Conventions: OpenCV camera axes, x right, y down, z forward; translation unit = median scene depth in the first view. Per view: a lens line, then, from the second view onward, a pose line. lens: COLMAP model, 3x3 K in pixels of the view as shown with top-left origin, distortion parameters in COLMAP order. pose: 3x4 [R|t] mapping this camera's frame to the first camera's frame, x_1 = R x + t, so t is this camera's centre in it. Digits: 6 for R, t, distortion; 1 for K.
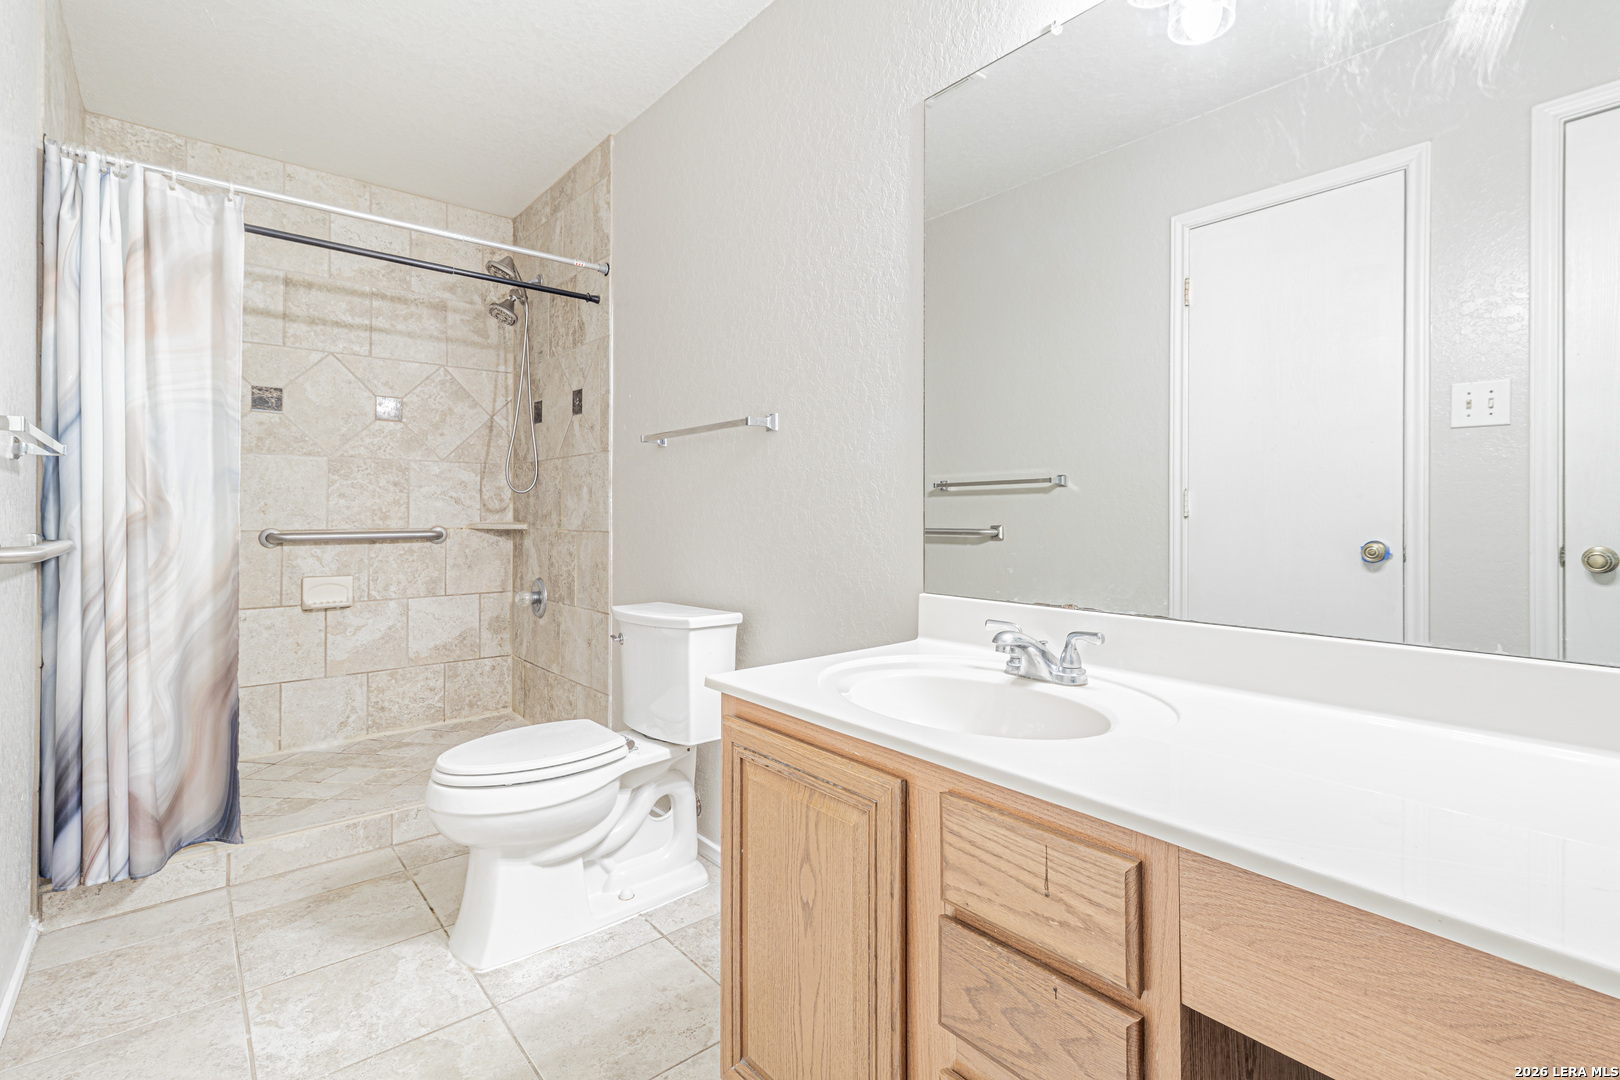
lens RADIAL K [[763.5, 0, 792.2], [0, 763.5, 514.2], [0, 0, 1]] dist [0.003598, 0.001362]
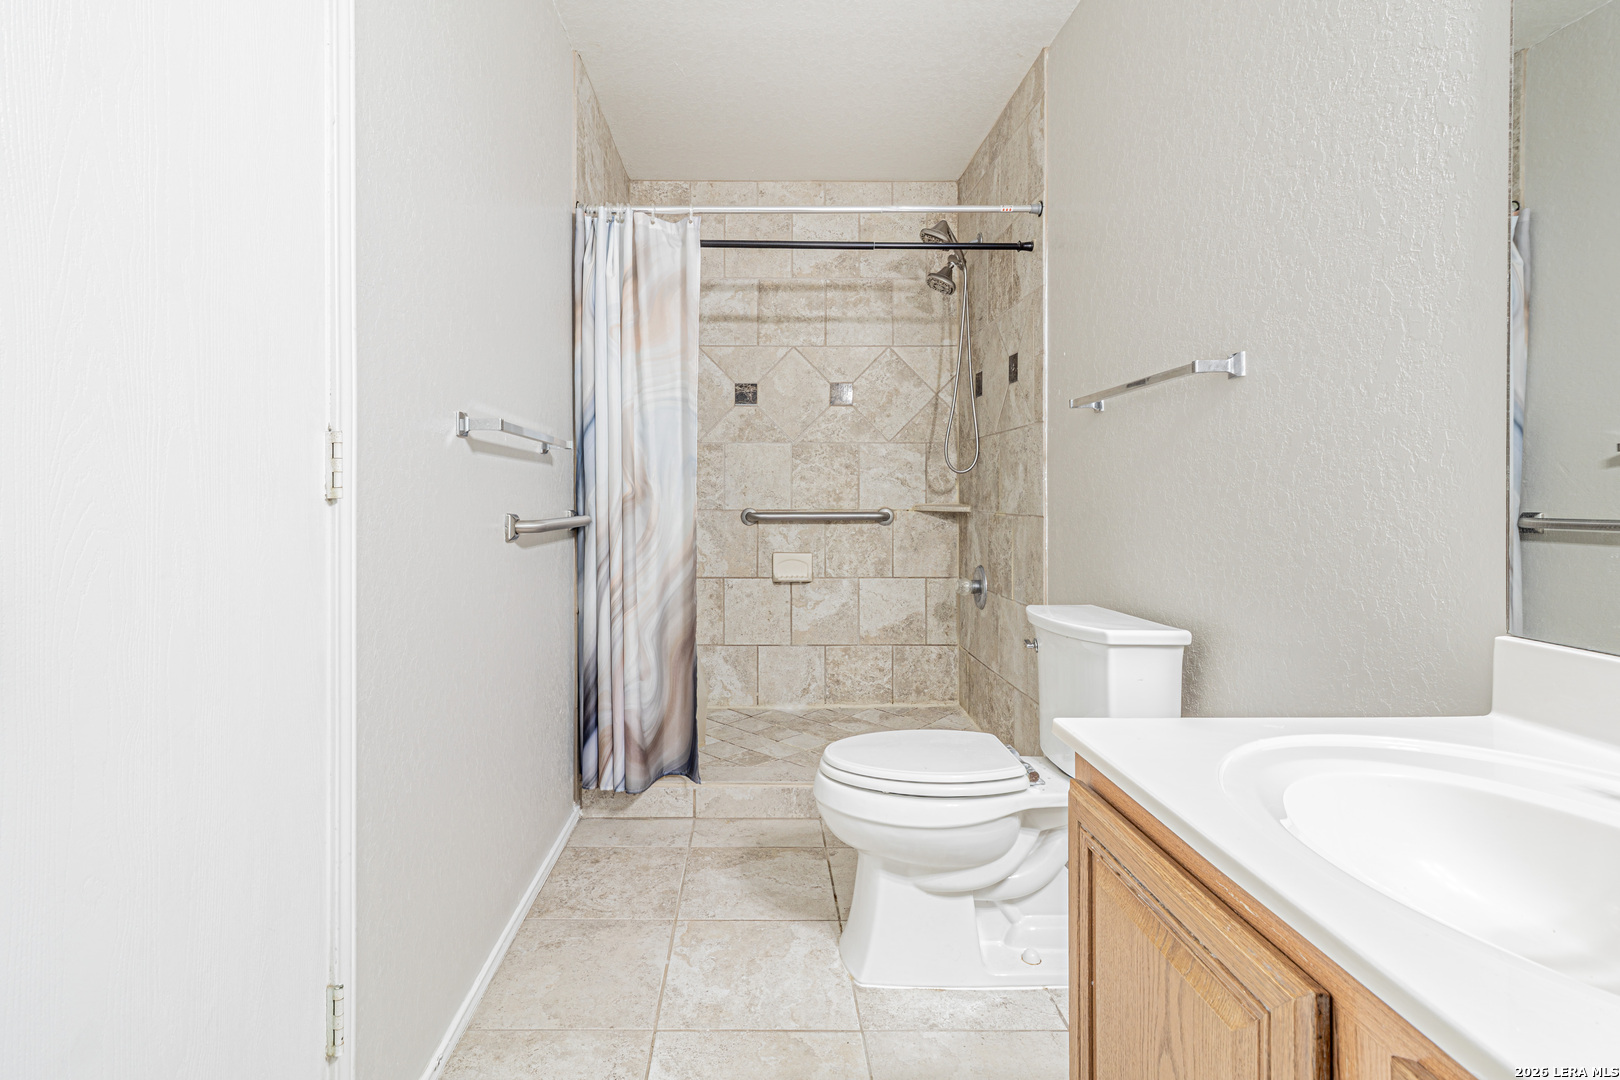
lens RADIAL K [[763.5, 0, 808.8], [0, 763.5, 498.3], [0, 0, 1]] dist [0.003598, 0.001362]
pose [[0.769463, 0.002537, -0.638687, 0.124876], [-0.000949, 0.999996, 0.002828, 0.000851], [0.638691, -0.001570, 0.769462, 0.214772]]
